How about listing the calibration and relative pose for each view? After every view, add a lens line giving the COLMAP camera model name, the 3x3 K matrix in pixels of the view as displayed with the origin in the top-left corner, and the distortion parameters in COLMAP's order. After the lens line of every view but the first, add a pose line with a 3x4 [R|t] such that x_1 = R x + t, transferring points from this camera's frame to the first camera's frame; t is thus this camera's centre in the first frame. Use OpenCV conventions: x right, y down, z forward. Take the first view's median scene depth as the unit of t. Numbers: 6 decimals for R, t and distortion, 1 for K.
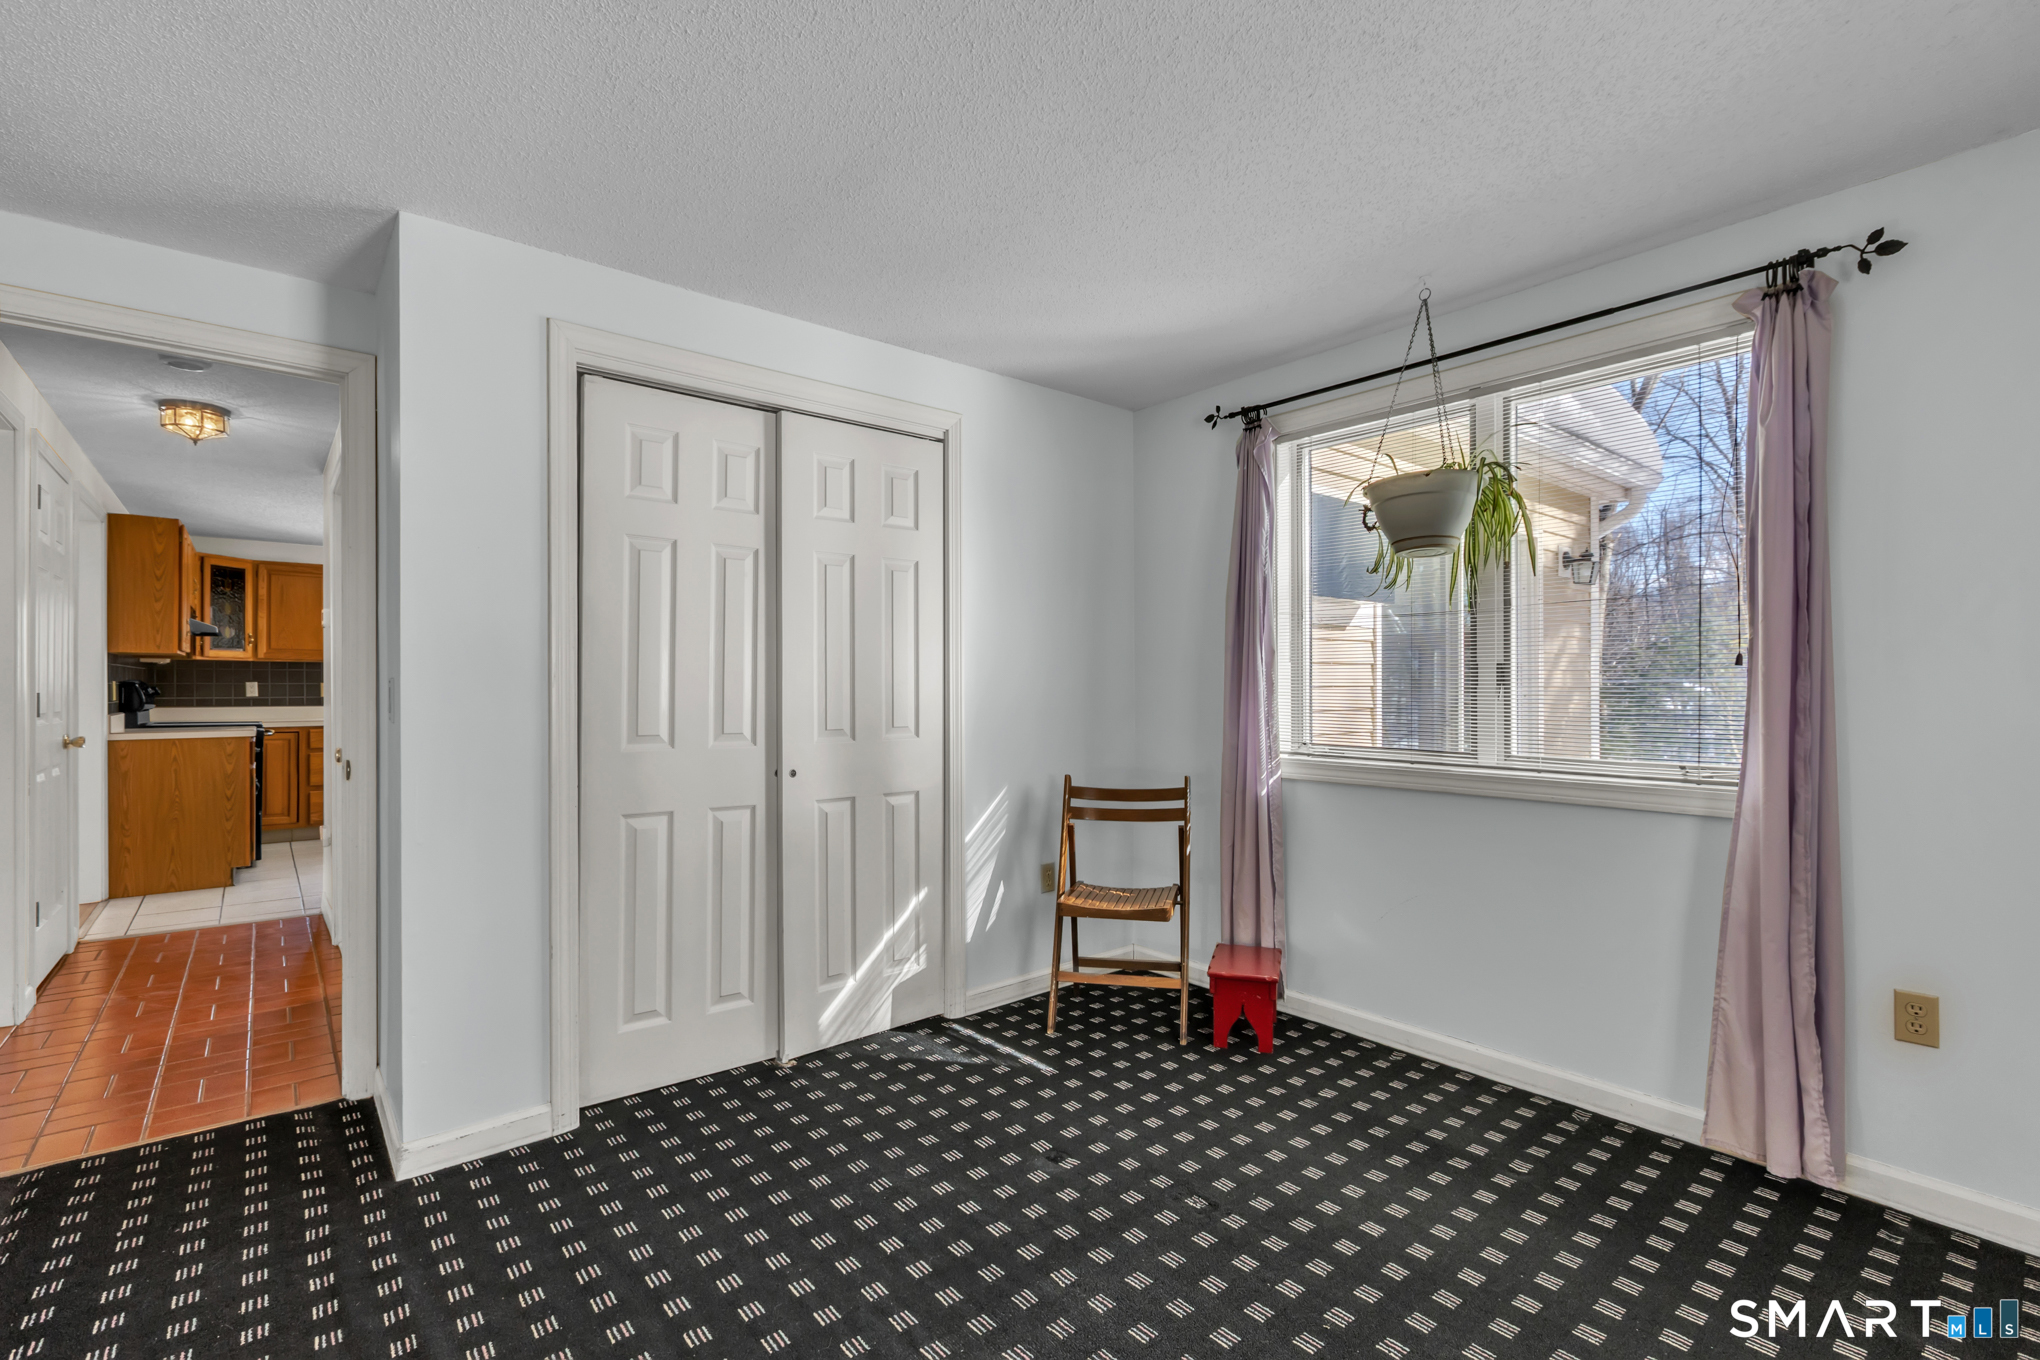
lens RADIAL K [[922.5, 0, 1020.6], [0, 922.5, 678.6], [0, 0, 1]] dist [0.000520, -0.001444]
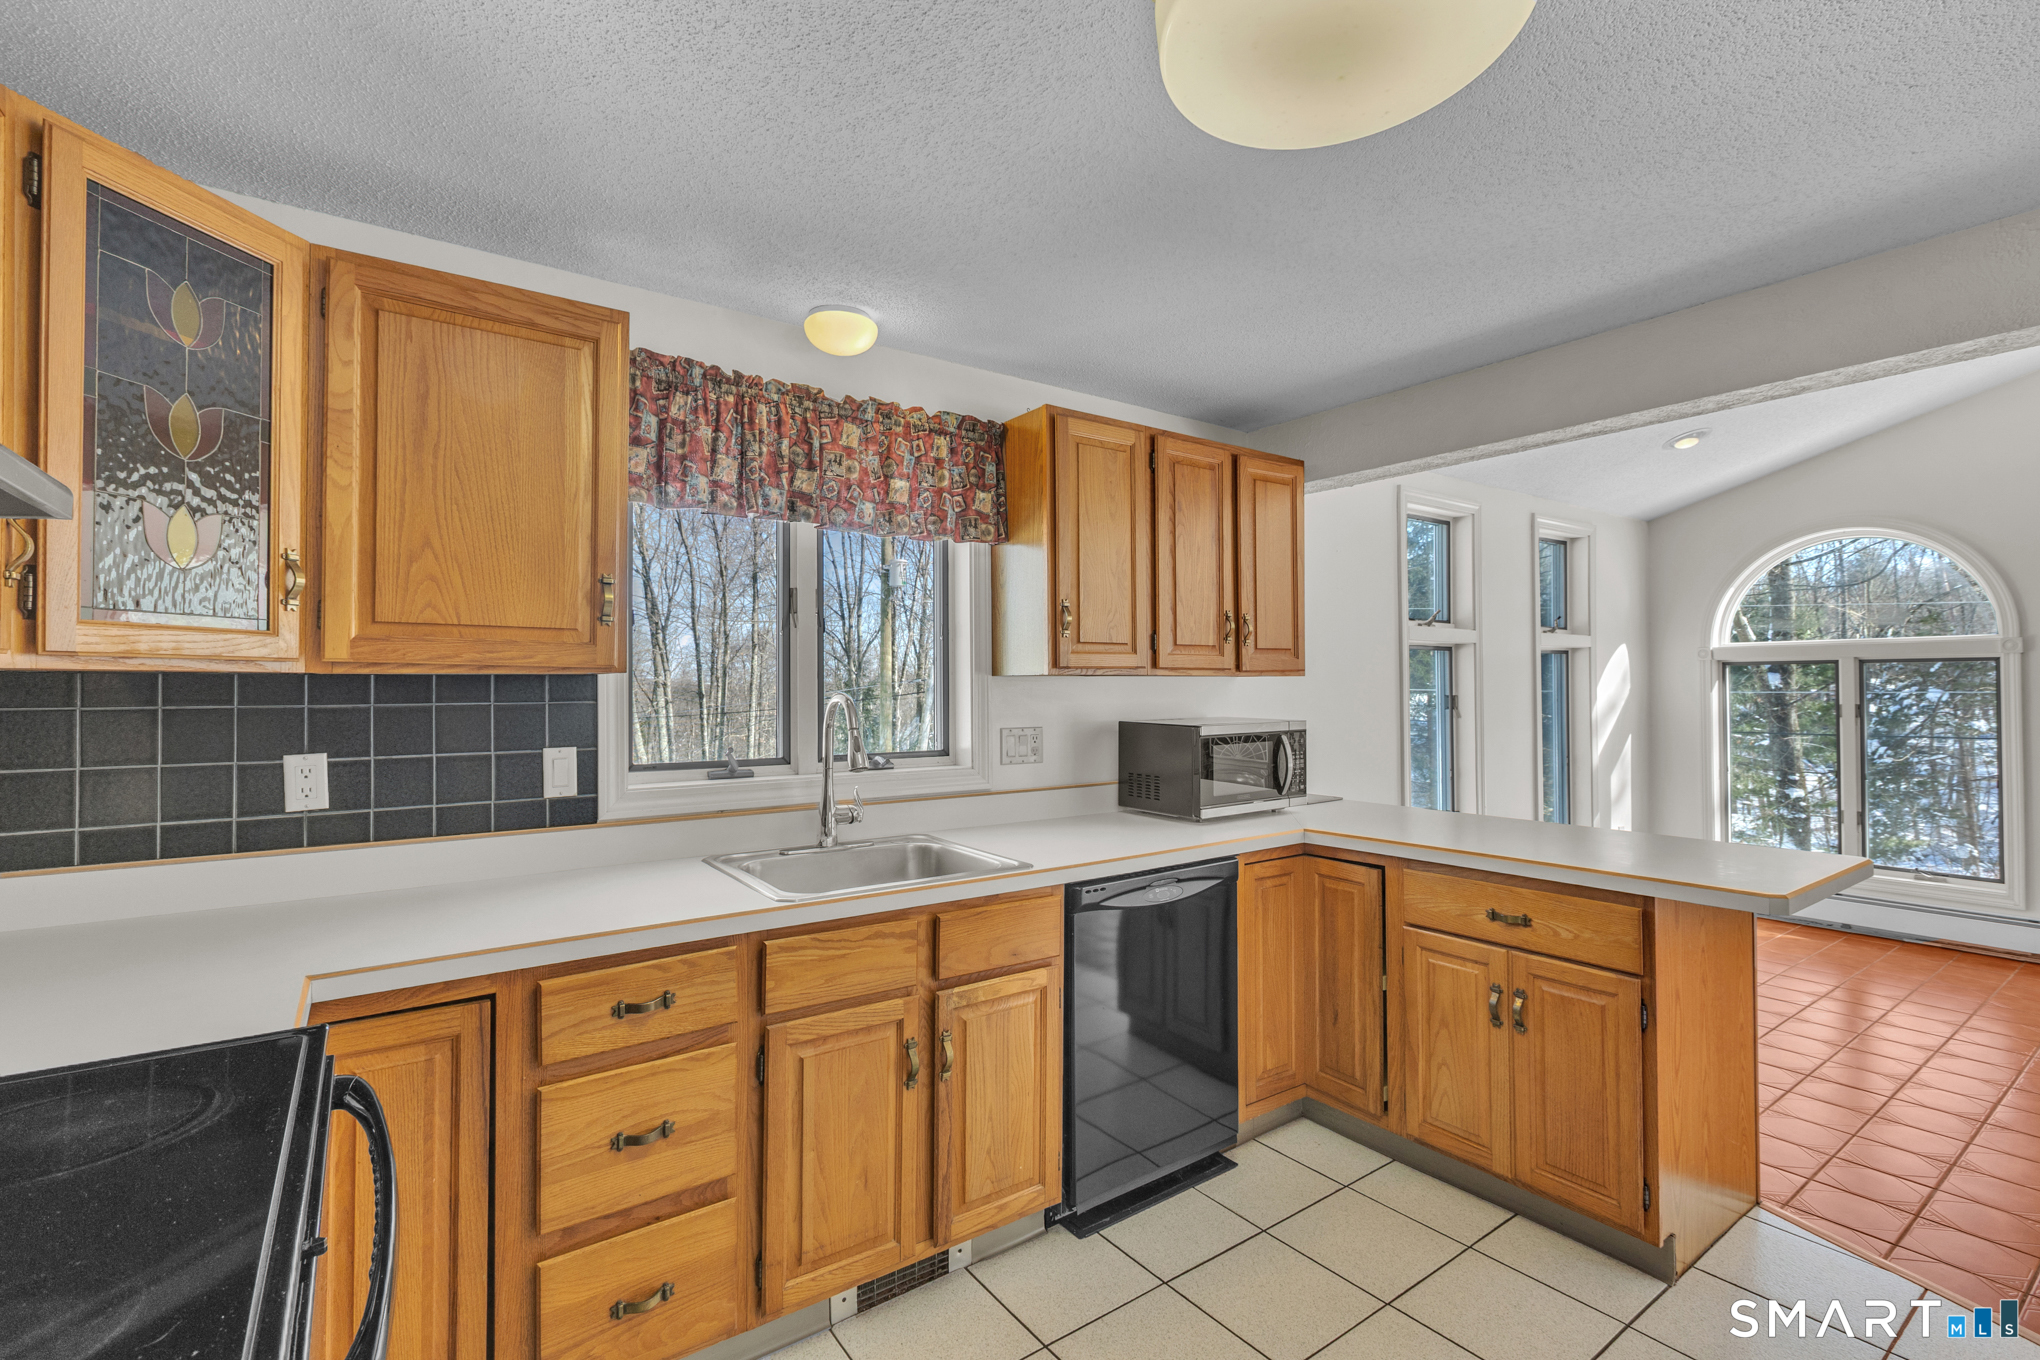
lens RADIAL K [[922.5, 0, 1029.4], [0, 922.5, 666.6], [0, 0, 1]] dist [0.000520, -0.001444]
pose [[0.997732, -0.005277, -0.067101, -0.616026], [0.004013, 0.999812, -0.018952, -0.015254], [0.067188, 0.018640, 0.997566, 0.757960]]
